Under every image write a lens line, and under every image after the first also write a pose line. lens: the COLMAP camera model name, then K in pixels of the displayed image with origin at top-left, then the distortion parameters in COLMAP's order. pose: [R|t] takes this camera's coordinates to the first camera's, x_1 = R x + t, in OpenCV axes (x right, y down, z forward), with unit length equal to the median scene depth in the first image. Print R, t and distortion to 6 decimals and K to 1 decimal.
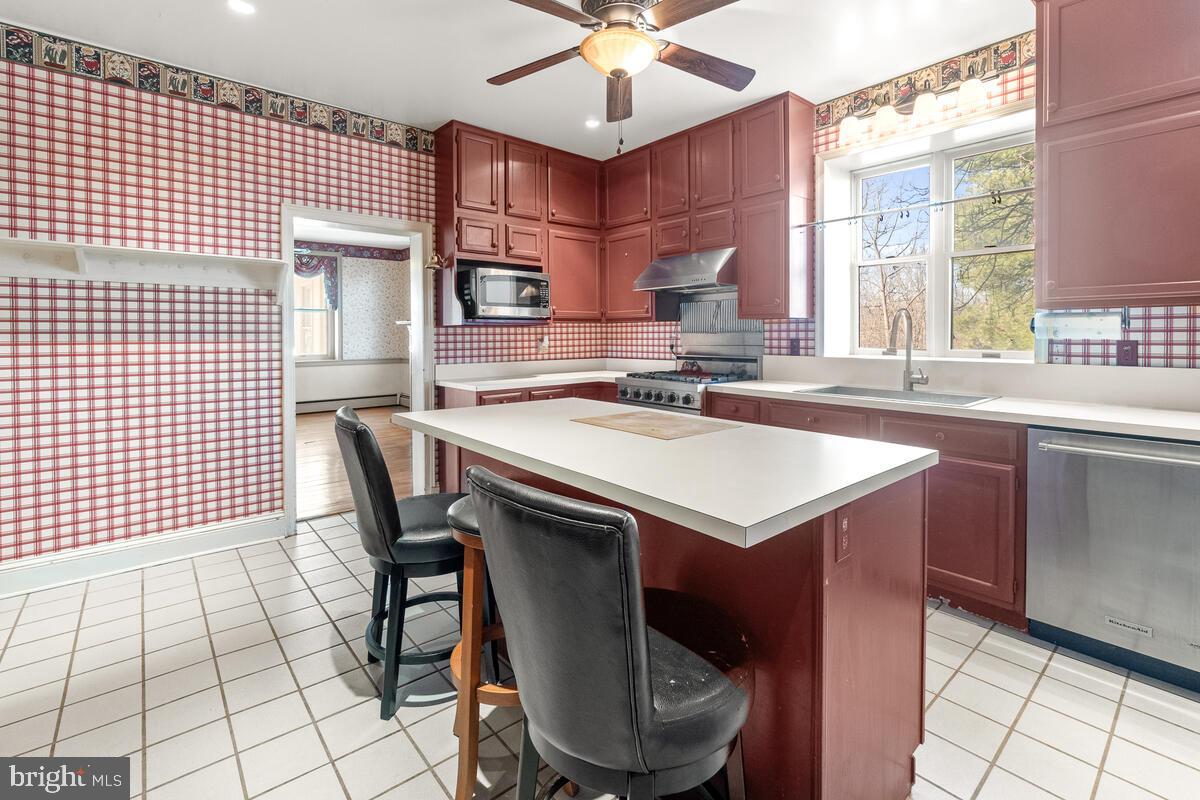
lens RADIAL K [[541.8, 0, 602.7], [0, 541.8, 340.8], [0, 0, 1]] dist [-0.003483, -0.000209]
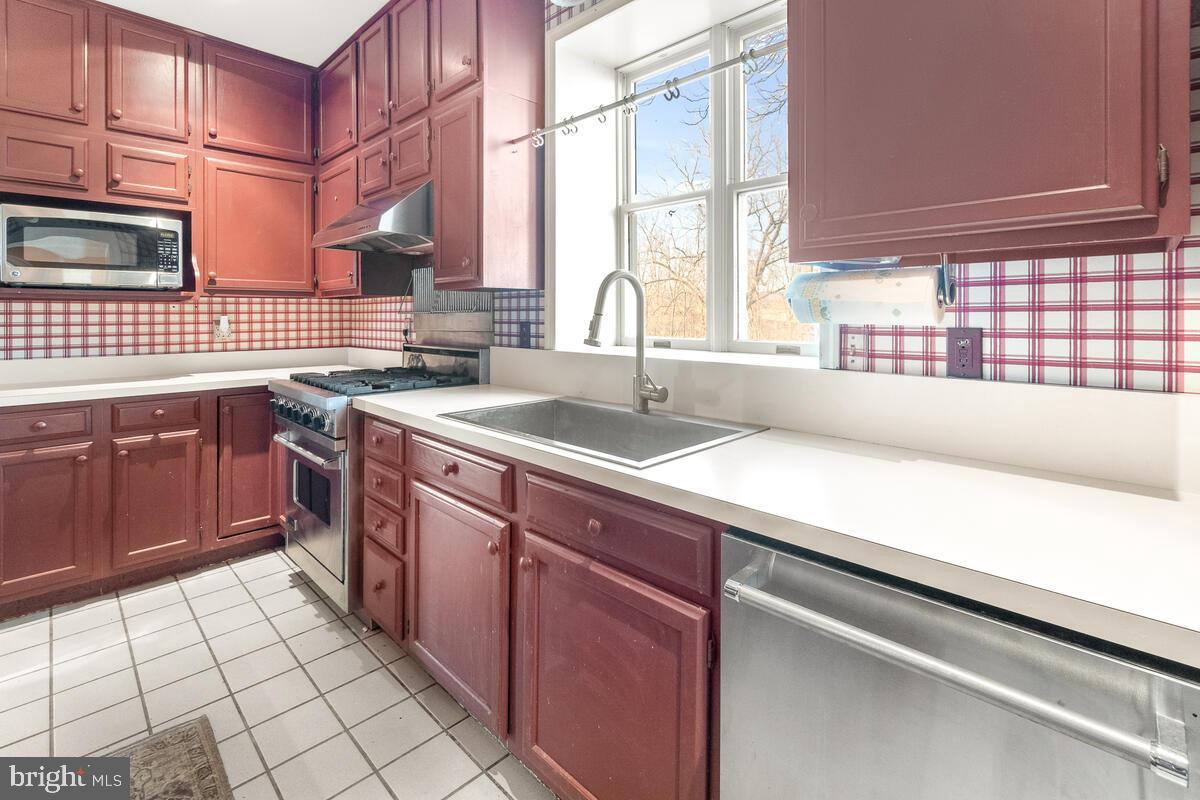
lens RADIAL K [[547.4, 0, 599.2], [0, 547.4, 313.9], [0, 0, 1]] dist [-0.002043, 0.000261]
pose [[0.996991, 0.004208, 0.077398, 0.395690], [-0.002988, 0.999869, -0.015878, -0.003089], [-0.077455, 0.015598, 0.996874, 0.345037]]
